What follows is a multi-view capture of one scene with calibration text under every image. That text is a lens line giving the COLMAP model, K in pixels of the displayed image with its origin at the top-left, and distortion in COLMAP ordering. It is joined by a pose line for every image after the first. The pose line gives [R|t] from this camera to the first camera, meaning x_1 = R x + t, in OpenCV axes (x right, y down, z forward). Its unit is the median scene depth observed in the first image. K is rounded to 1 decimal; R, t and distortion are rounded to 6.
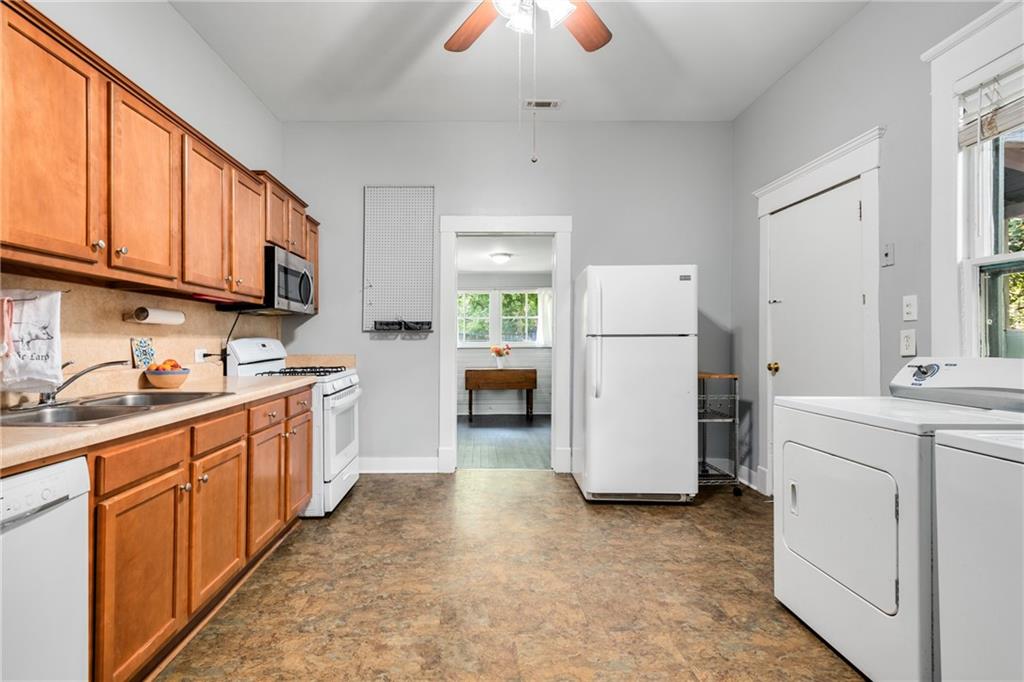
lens RADIAL K [[506.2, 0, 492.7], [0, 506.2, 336.1], [0, 0, 1]] dist [0.015218, -0.003354]
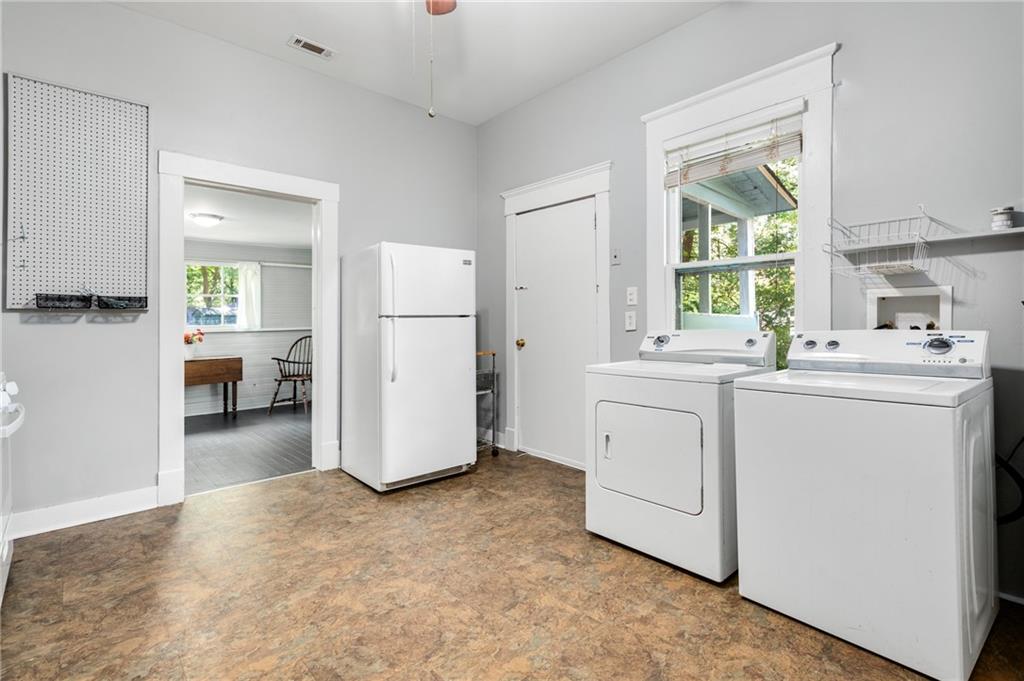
lens RADIAL K [[484.7, 0, 519.6], [0, 484.7, 323.6], [0, 0, 1]] dist [0.012304, -0.002750]
pose [[0.740012, -0.009880, 0.672521, -0.227190], [0.003964, 0.999939, 0.010329, 0.004087], [-0.672582, -0.004978, 0.740006, 0.168067]]
